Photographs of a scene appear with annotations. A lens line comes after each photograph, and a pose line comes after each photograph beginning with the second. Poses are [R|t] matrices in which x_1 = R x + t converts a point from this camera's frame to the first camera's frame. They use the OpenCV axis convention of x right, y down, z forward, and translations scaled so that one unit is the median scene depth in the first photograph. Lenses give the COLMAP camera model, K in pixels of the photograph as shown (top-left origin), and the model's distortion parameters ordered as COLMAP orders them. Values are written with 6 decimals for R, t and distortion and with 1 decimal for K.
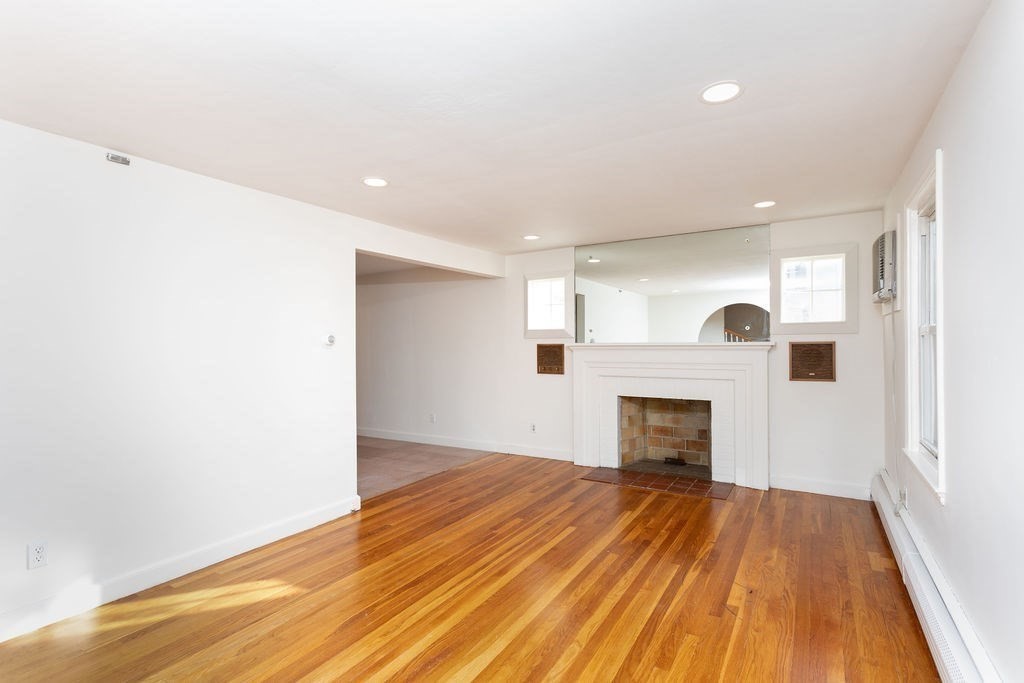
lens RADIAL K [[503.4, 0, 513.2], [0, 503.4, 343.9], [0, 0, 1]] dist [0.005568, 0.000620]
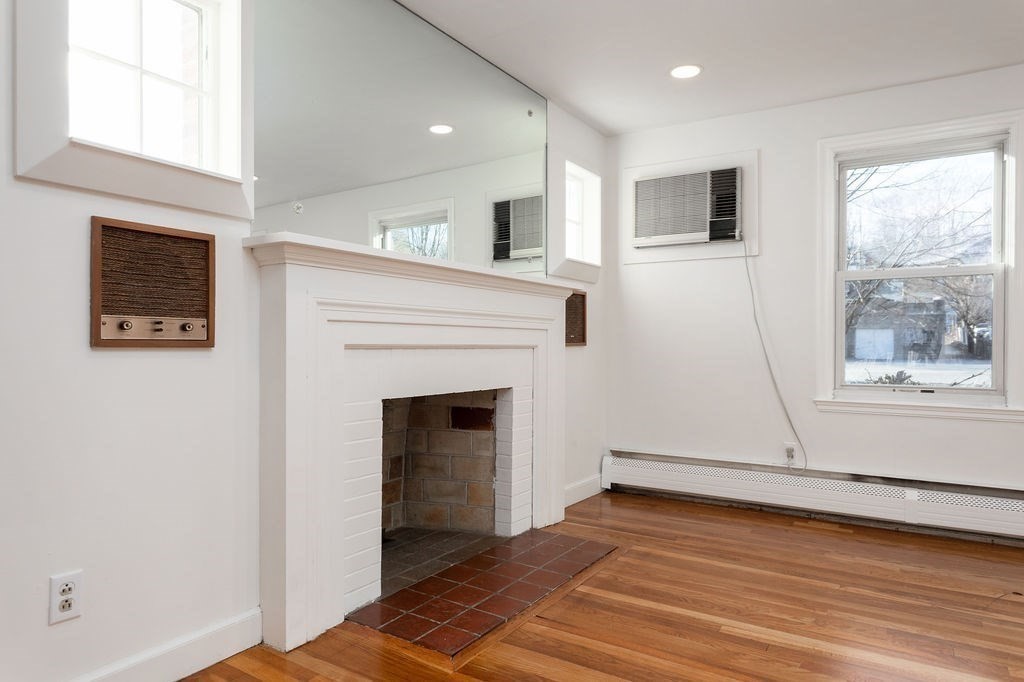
lens RADIAL K [[665.7, 0, 511.8], [0, 665.7, 336.8], [0, 0, 1]] dist [0.000457, -0.000612]
pose [[0.004938, 0.014390, 0.999884, -0.467625], [0.002132, 0.999894, -0.014400, 0.109484], [-0.999986, 0.002203, 0.004907, 1.535740]]
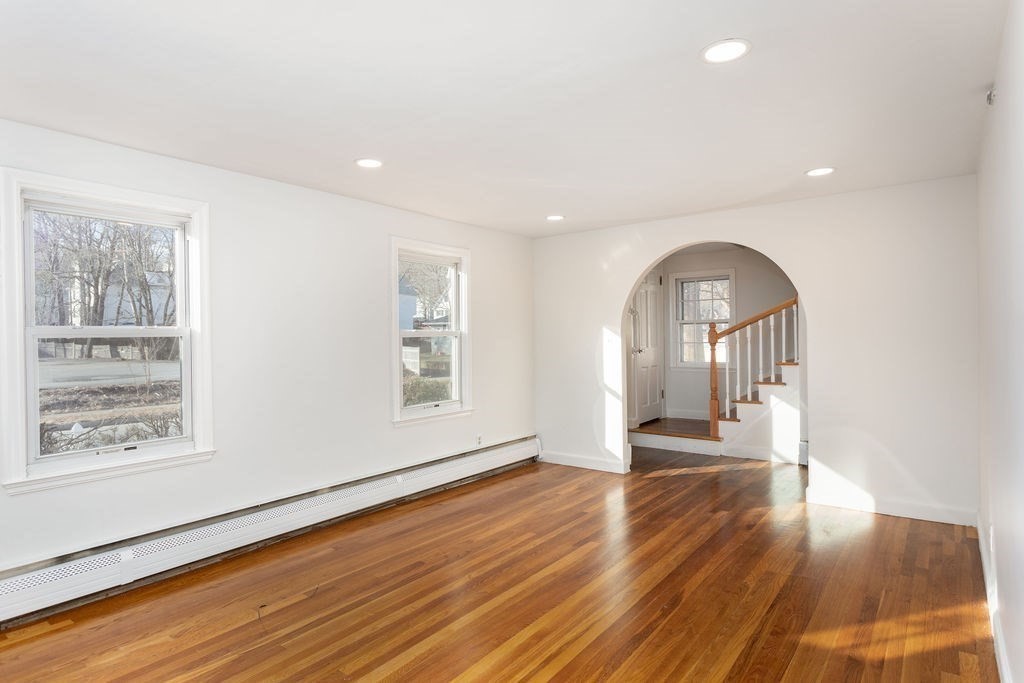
lens RADIAL K [[543.1, 0, 519.9], [0, 543.1, 337.4], [0, 0, 1]] dist [-0.000542, -0.001689]
pose [[-0.995750, 0.018440, 0.090231, -0.092474], [0.018191, 0.999828, -0.003581, 0.005766], [-0.090281, -0.001924, -0.995914, 1.728130]]
